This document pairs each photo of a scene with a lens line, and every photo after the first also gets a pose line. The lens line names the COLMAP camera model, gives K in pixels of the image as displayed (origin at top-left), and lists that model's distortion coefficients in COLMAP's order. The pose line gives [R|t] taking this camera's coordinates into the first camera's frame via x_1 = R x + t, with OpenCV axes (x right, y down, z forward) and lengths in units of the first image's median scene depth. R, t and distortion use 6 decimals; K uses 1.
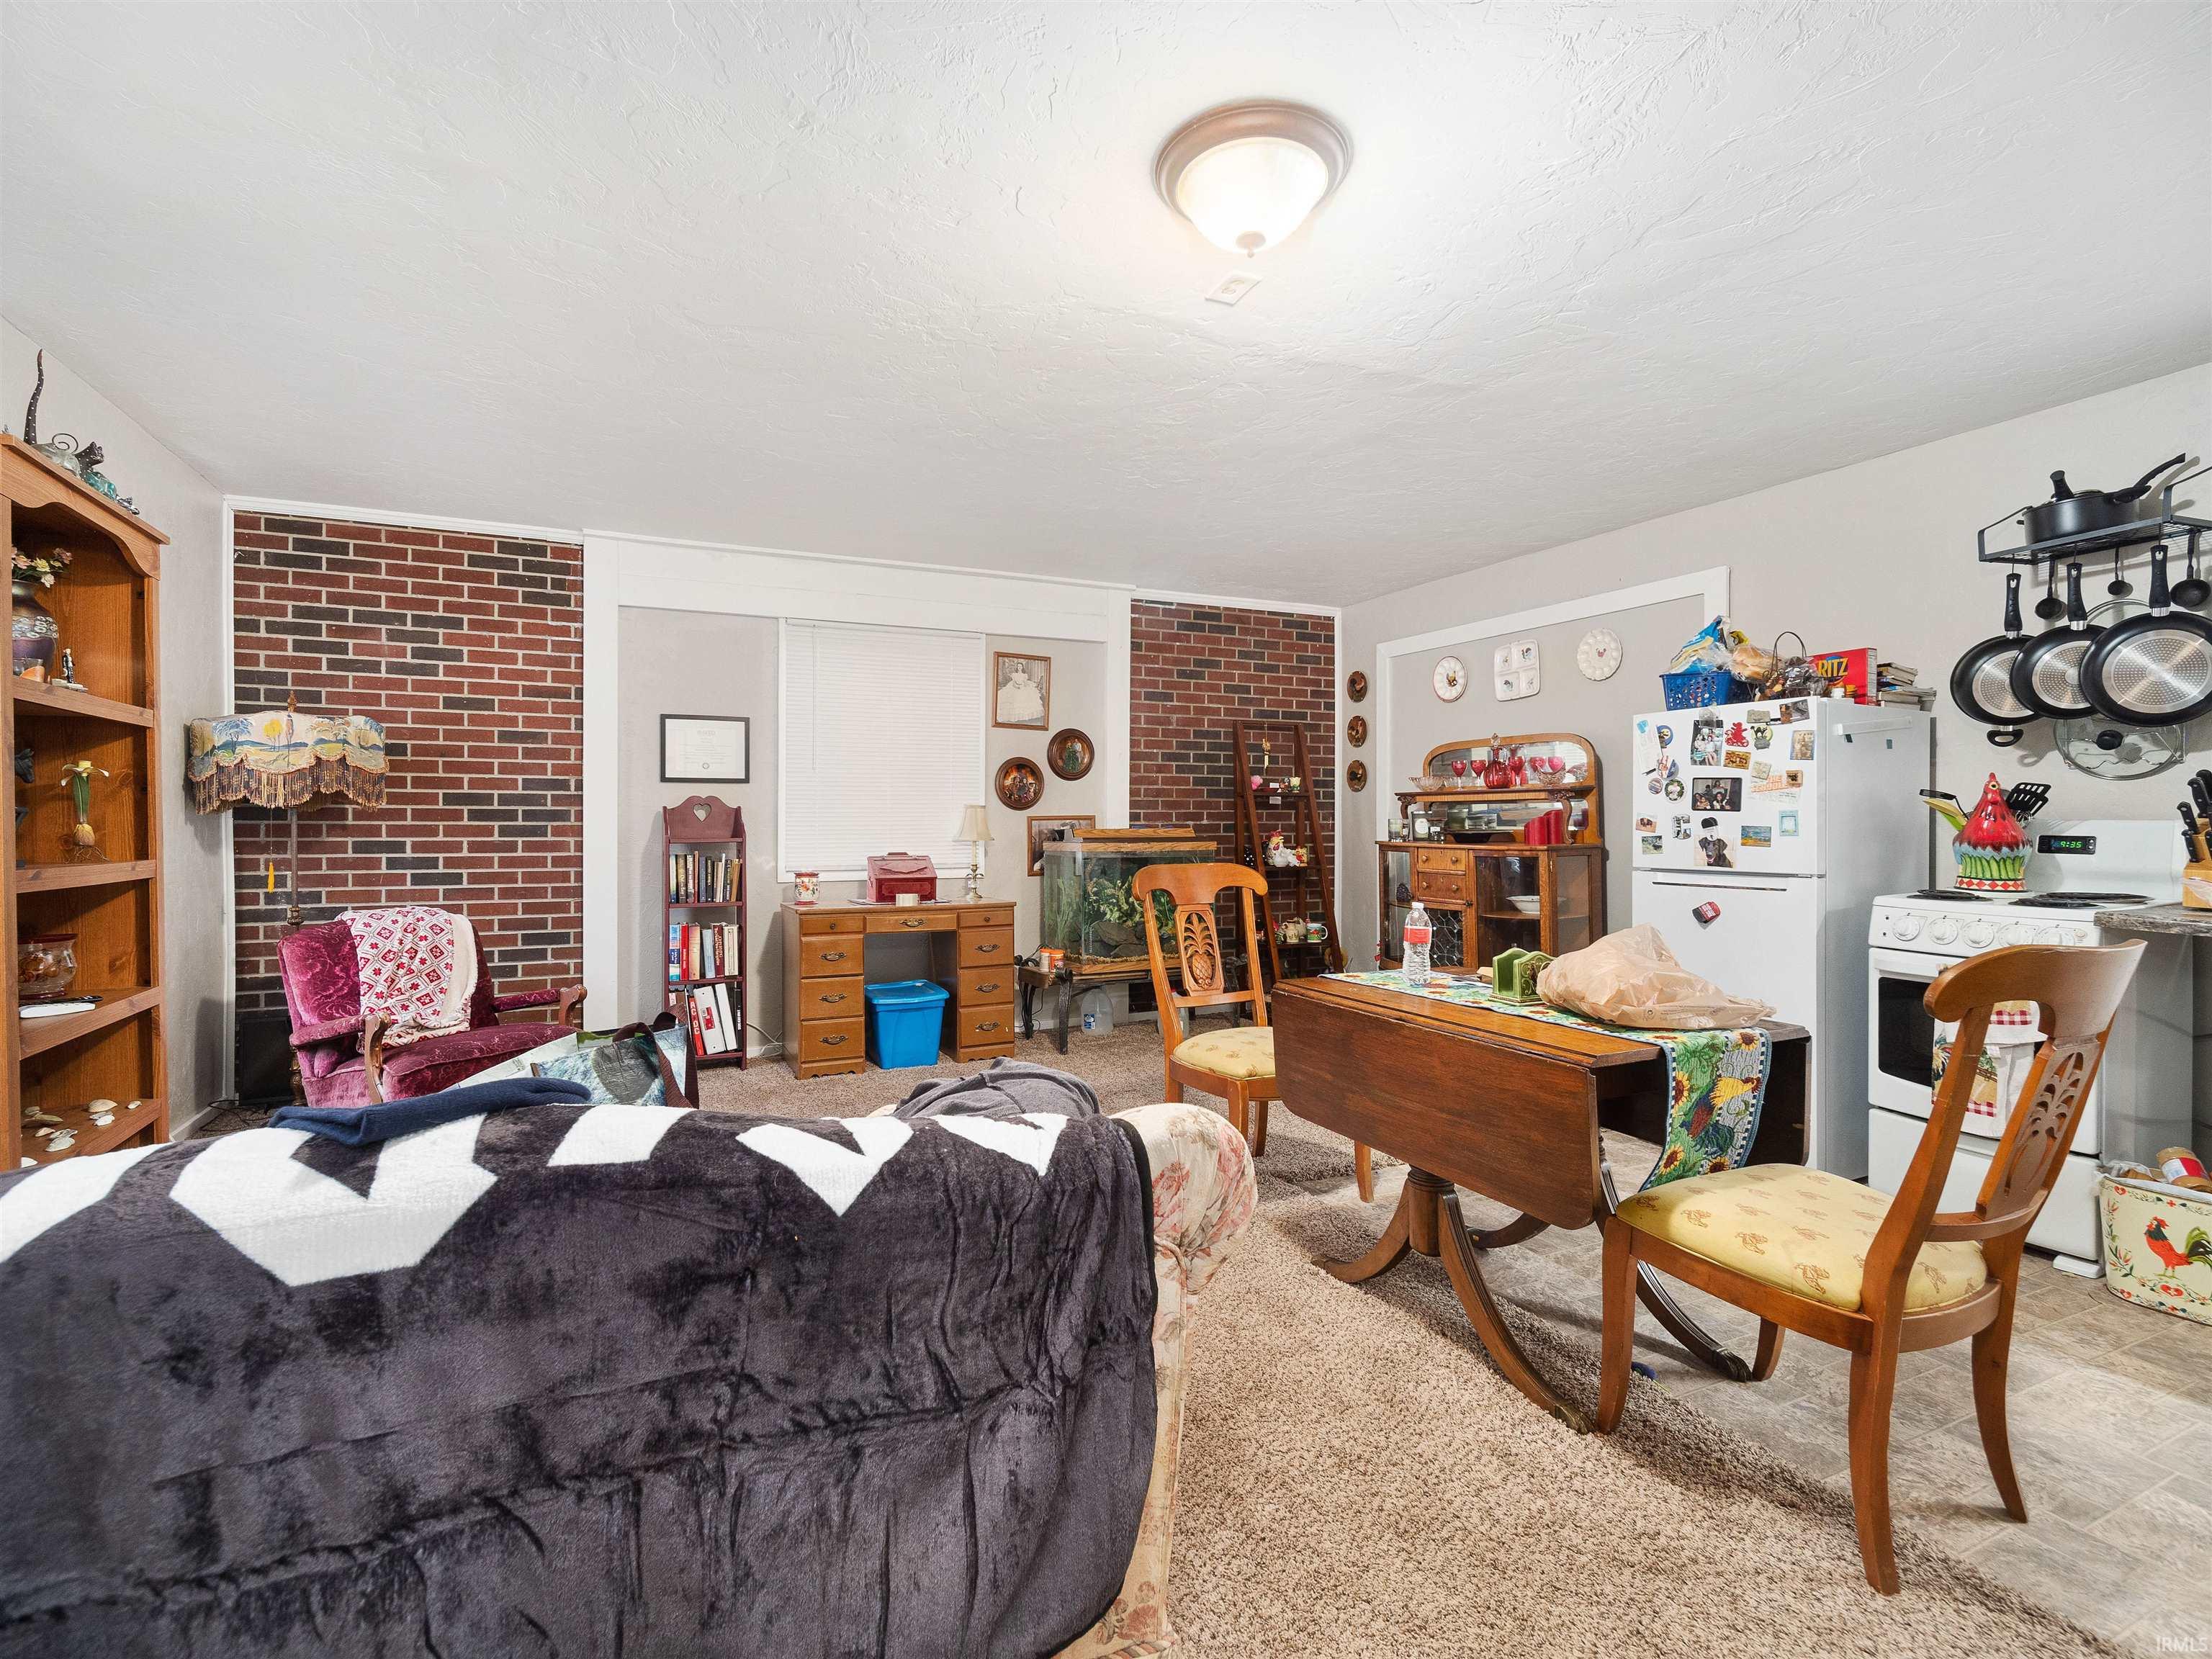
lens RADIAL K [[1015.3, 0, 1065.3], [0, 1015.3, 823.6], [0, 0, 1]] dist [0.004470, -0.006998]
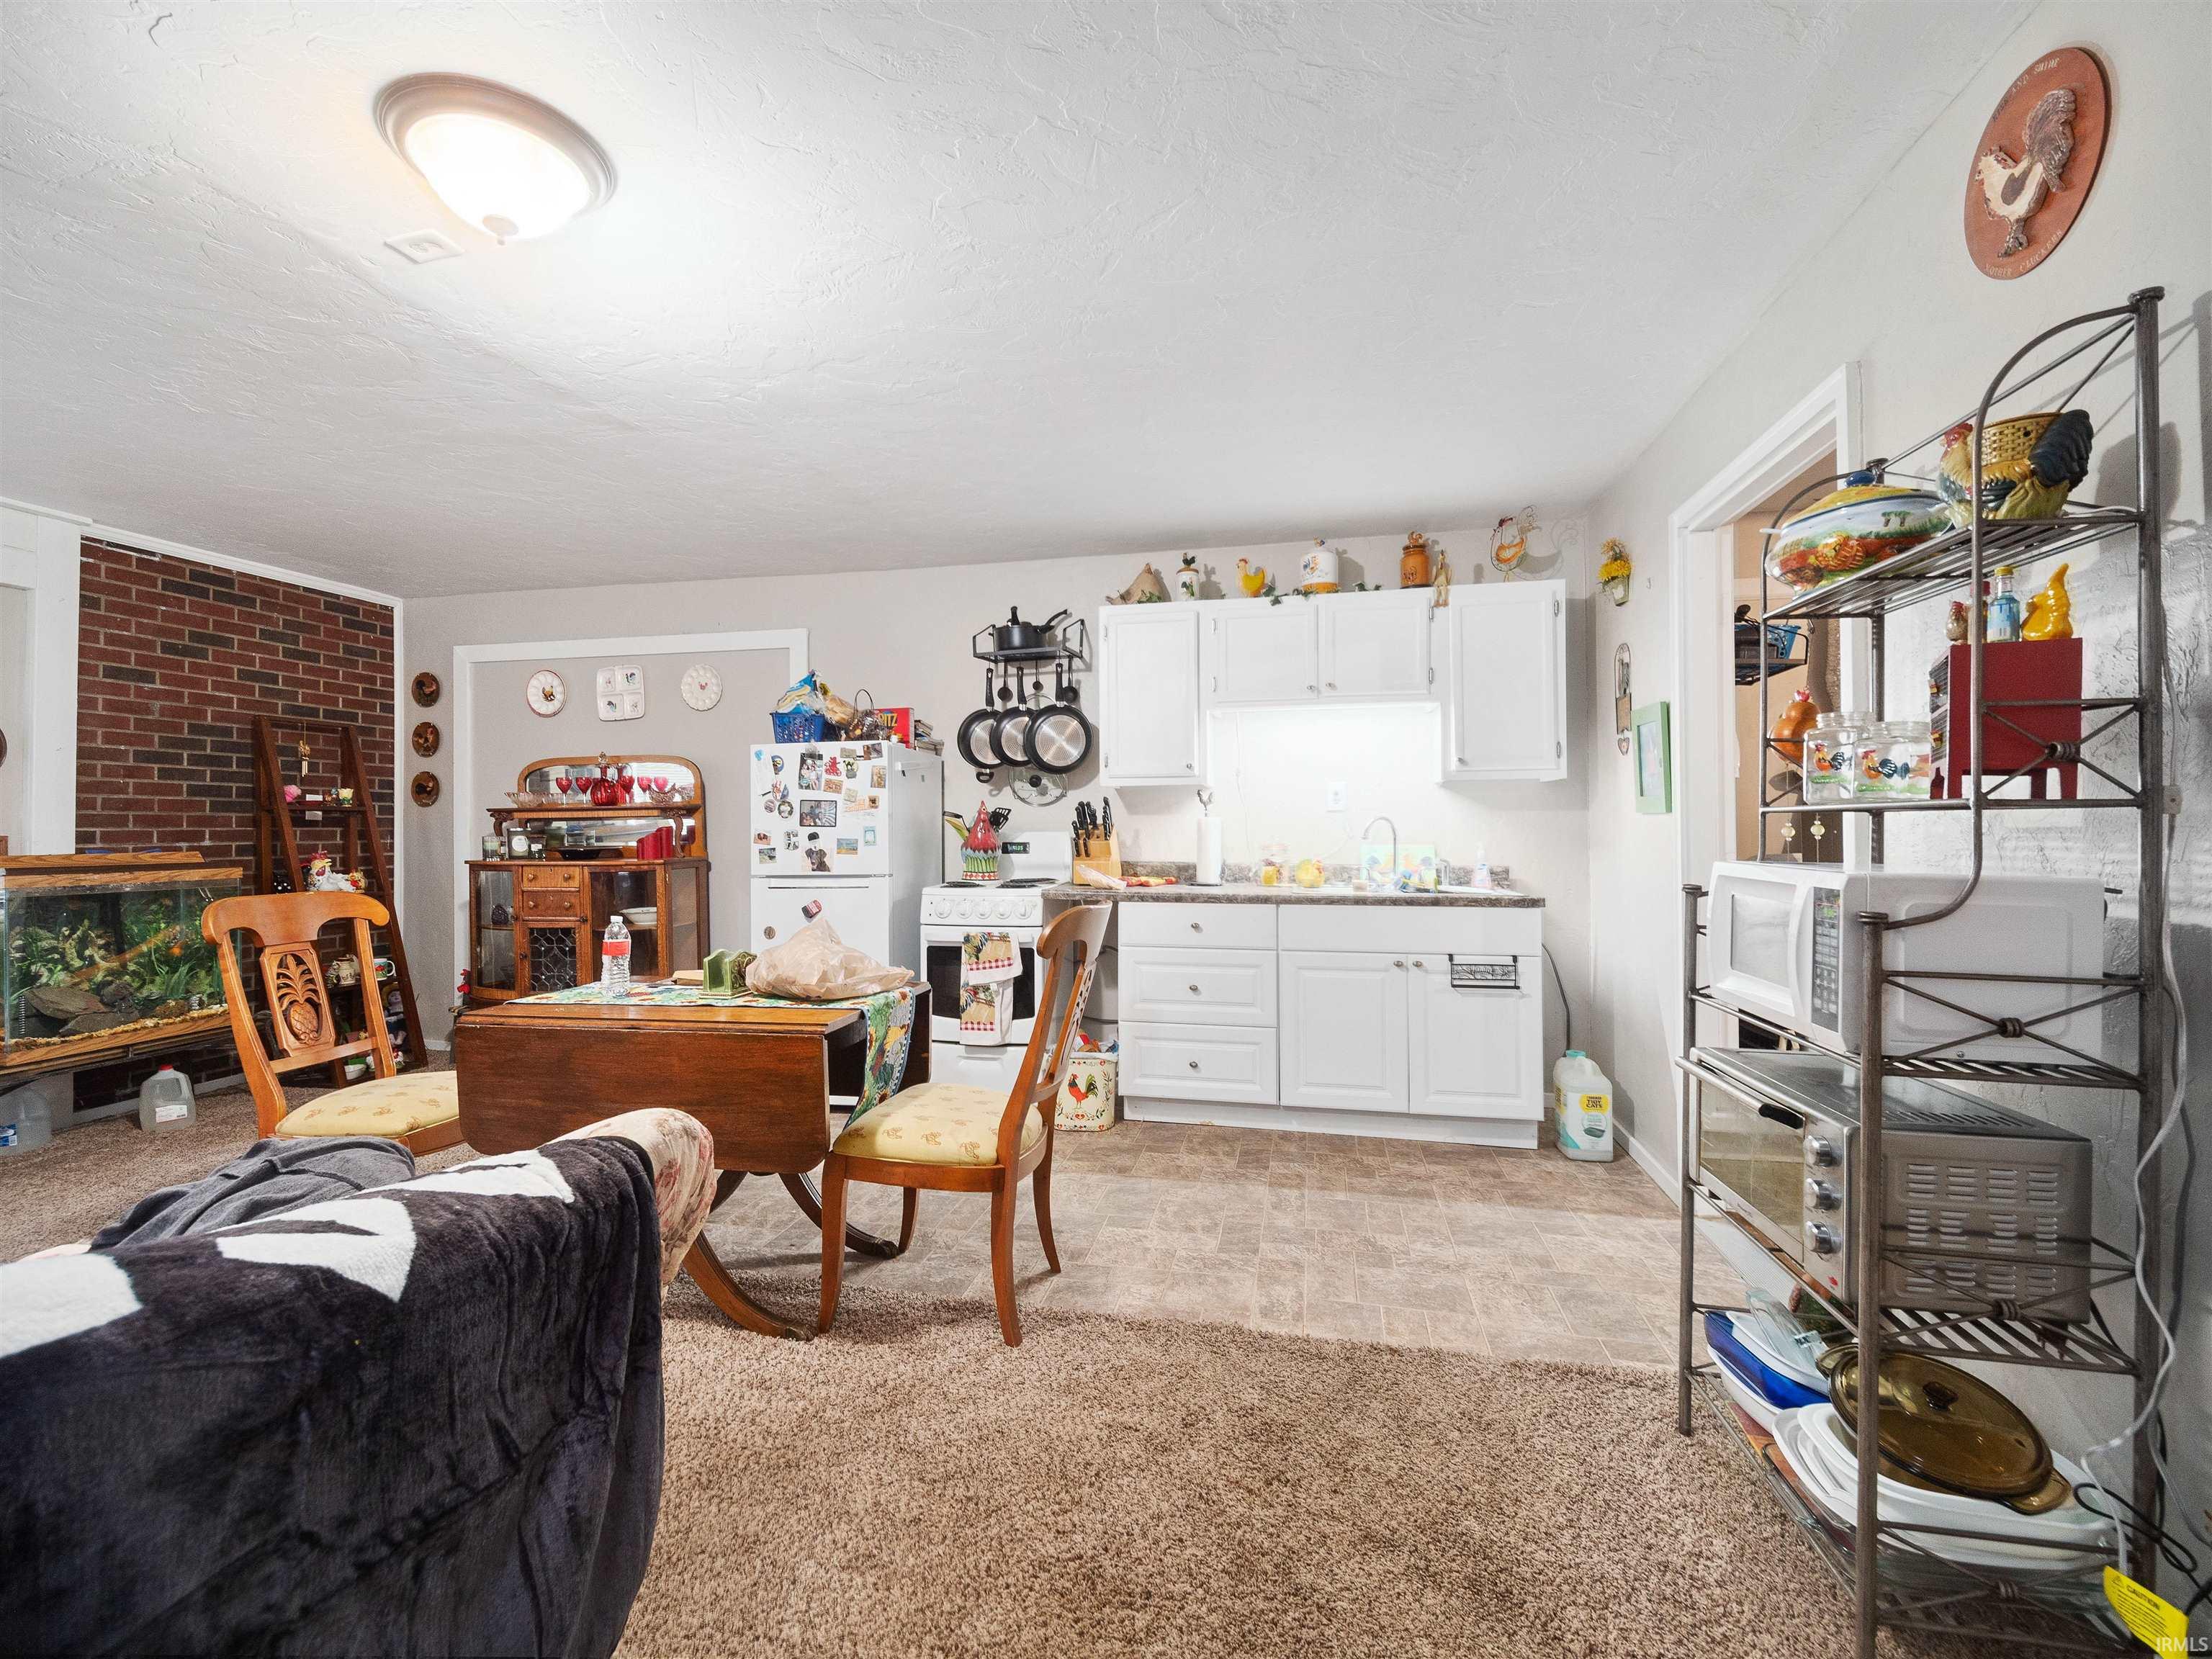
lens RADIAL K [[995.1, 0, 1101.6], [0, 995.1, 820.7], [0, 0, 1]] dist [0.002141, -0.007111]
pose [[0.584977, 0.002473, 0.811046, -0.144836], [0.013378, 0.999830, -0.012697, 0.000145], [-0.810939, 0.018278, 0.584845, 0.006732]]
